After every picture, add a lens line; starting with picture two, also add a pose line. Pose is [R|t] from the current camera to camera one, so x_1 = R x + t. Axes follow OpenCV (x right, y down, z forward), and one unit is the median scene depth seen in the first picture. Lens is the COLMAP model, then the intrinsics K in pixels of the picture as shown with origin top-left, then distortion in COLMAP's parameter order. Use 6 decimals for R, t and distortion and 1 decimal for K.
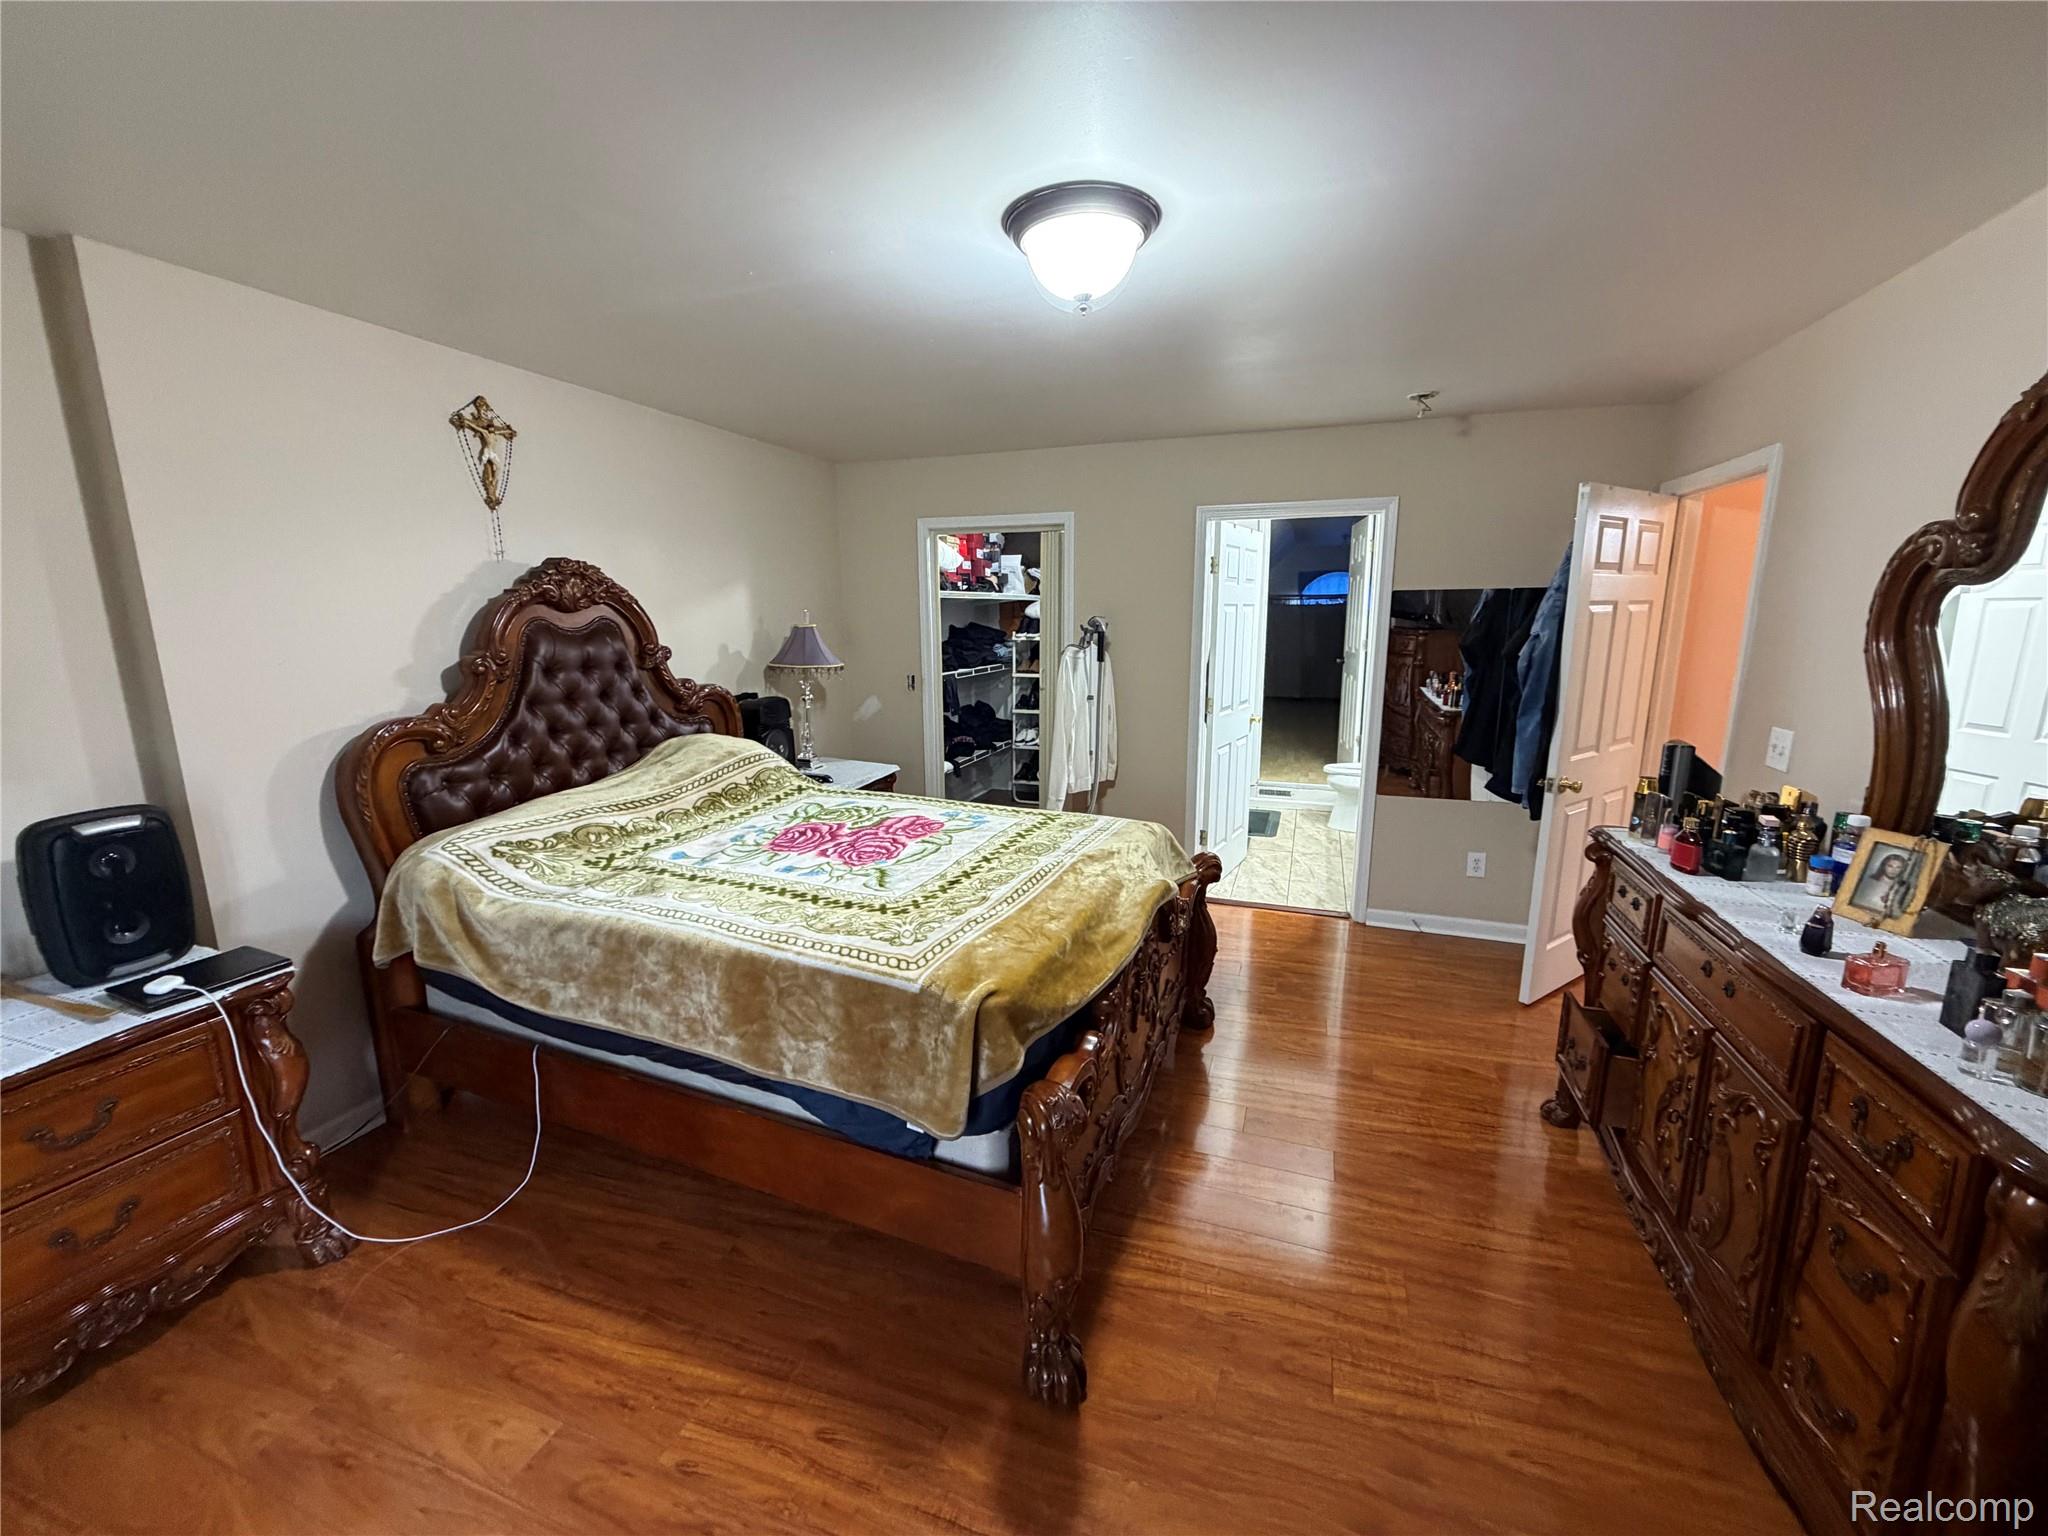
lens RADIAL K [[813.9, 0, 1017.0], [0, 813.9, 770.7], [0, 0, 1]] dist [-0.000398, 0.000444]
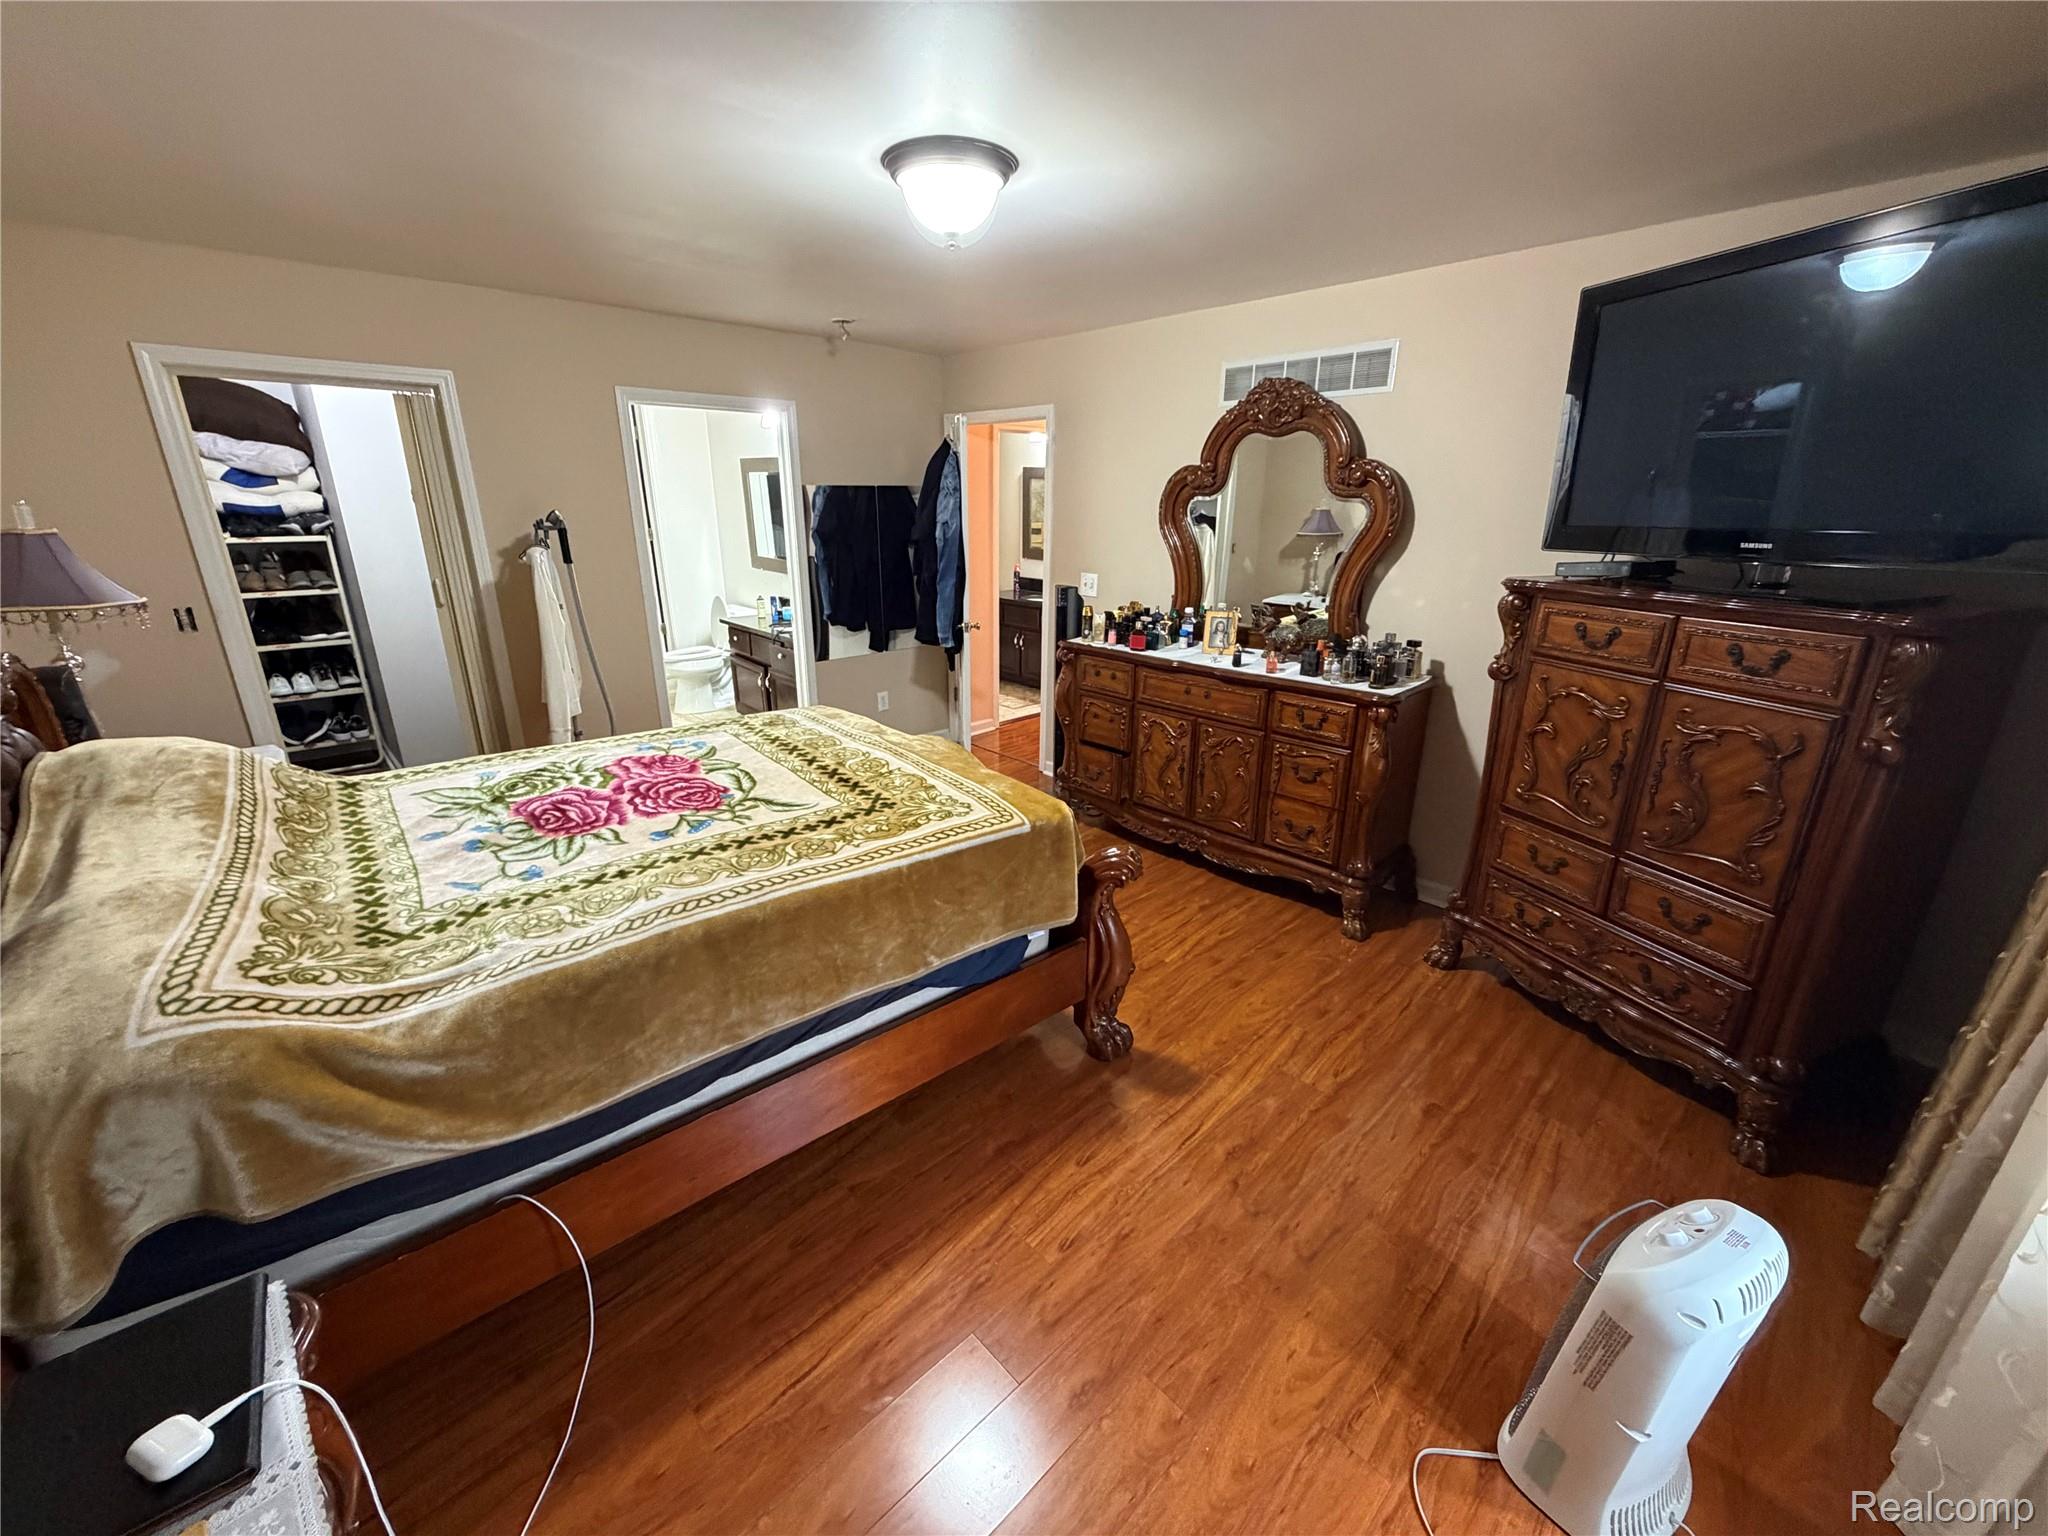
lens RADIAL K [[813.9, 0, 1017.0], [0, 813.9, 770.7], [0, 0, 1]] dist [-0.000398, 0.000444]
pose [[0.451533, -0.279239, 0.847433, -0.783410], [0.163078, 0.959596, 0.229306, -0.070354], [-0.877225, 0.034659, 0.478827, 0.281926]]
